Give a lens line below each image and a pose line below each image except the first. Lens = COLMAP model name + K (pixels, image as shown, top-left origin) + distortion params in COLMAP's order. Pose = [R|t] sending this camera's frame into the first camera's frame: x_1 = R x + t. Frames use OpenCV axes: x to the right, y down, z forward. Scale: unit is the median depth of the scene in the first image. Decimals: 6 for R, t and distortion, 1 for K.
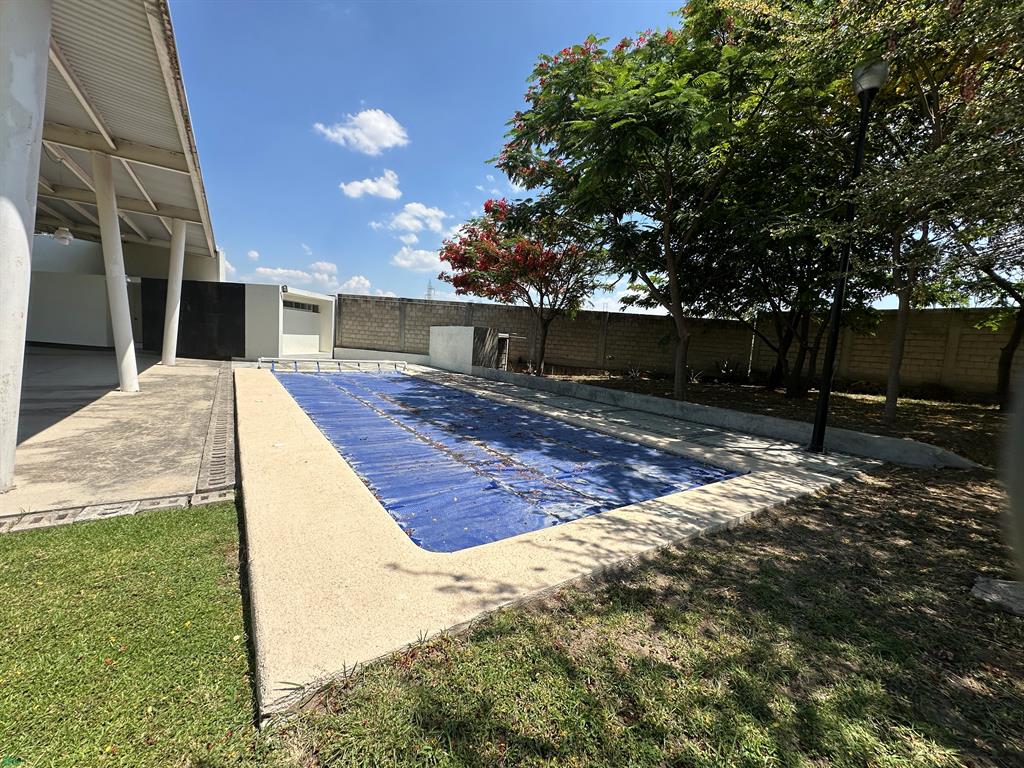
lens RADIAL K [[409.6, 0, 514.2], [0, 409.6, 379.5], [0, 0, 1]] dist [-0.003477, -0.000151]
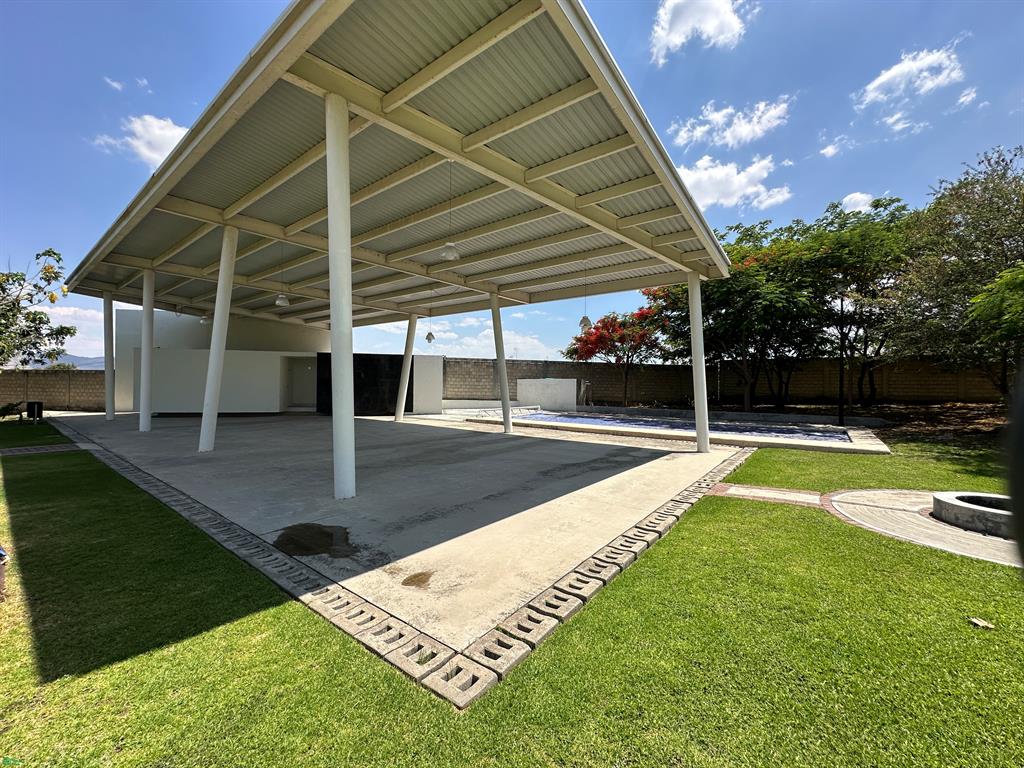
lens RADIAL K [[409.6, 0, 515.8], [0, 409.6, 386.1], [0, 0, 1]] dist [-0.003477, -0.000151]
pose [[0.948440, -0.057696, 0.311662, -2.765493], [0.082412, 0.994363, -0.066715, -0.089415], [-0.306056, 0.088960, 0.947848, -1.108117]]
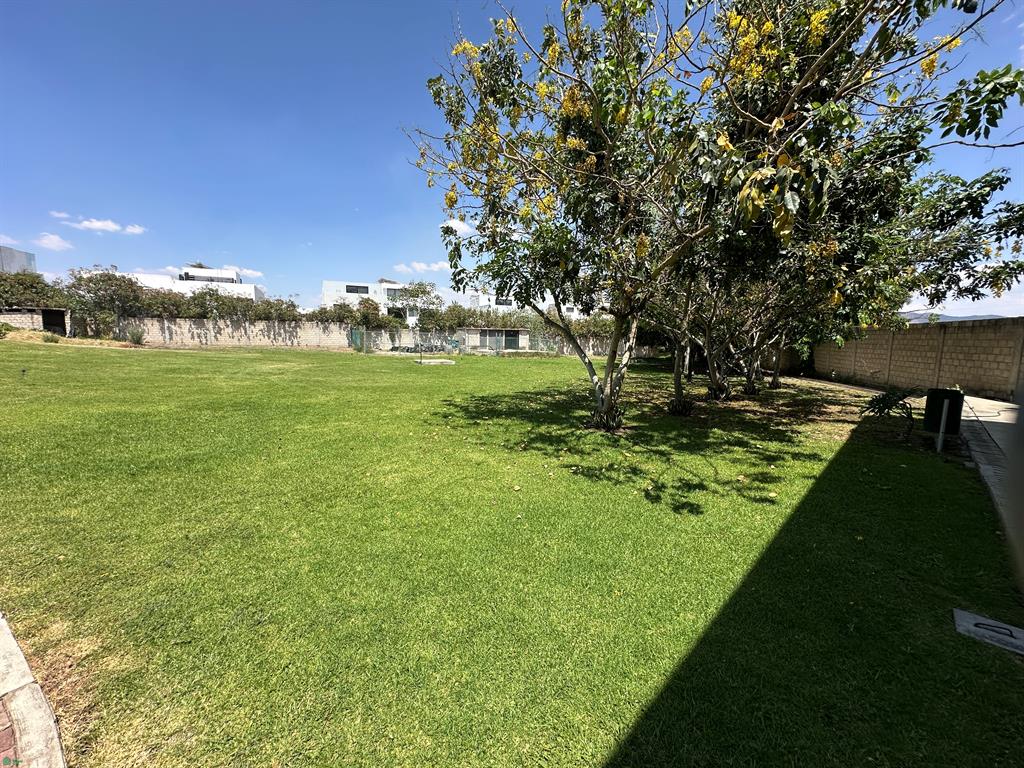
lens RADIAL K [[409.6, 0, 512.8], [0, 409.6, 387.9], [0, 0, 1]] dist [-0.003477, -0.000151]
pose [[0.191287, 0.055127, -0.979985, -4.465832], [-0.088000, 0.995364, 0.038815, -0.455624], [0.977581, 0.078813, 0.195251, 1.685062]]
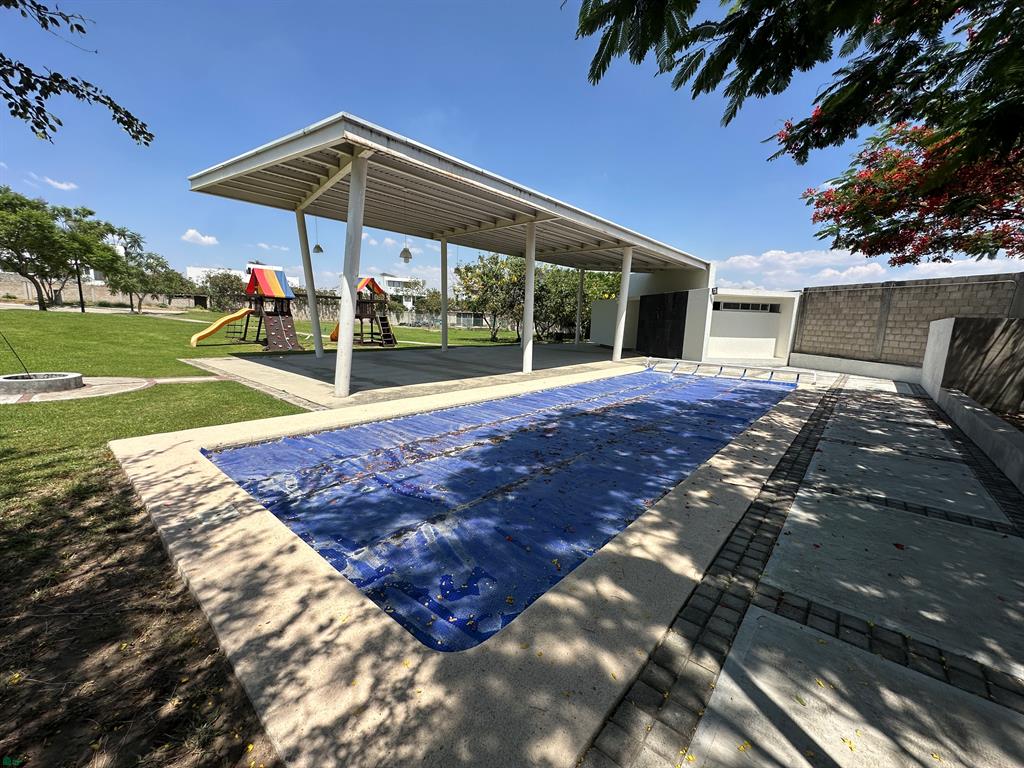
lens RADIAL K [[409.6, 0, 514.7], [0, 409.6, 388.0], [0, 0, 1]] dist [-0.003477, -0.000151]
pose [[0.250875, 0.103336, -0.962488, 1.068719], [-0.103639, 0.991438, 0.079430, -0.062505], [0.962456, 0.079824, 0.259436, 1.079094]]
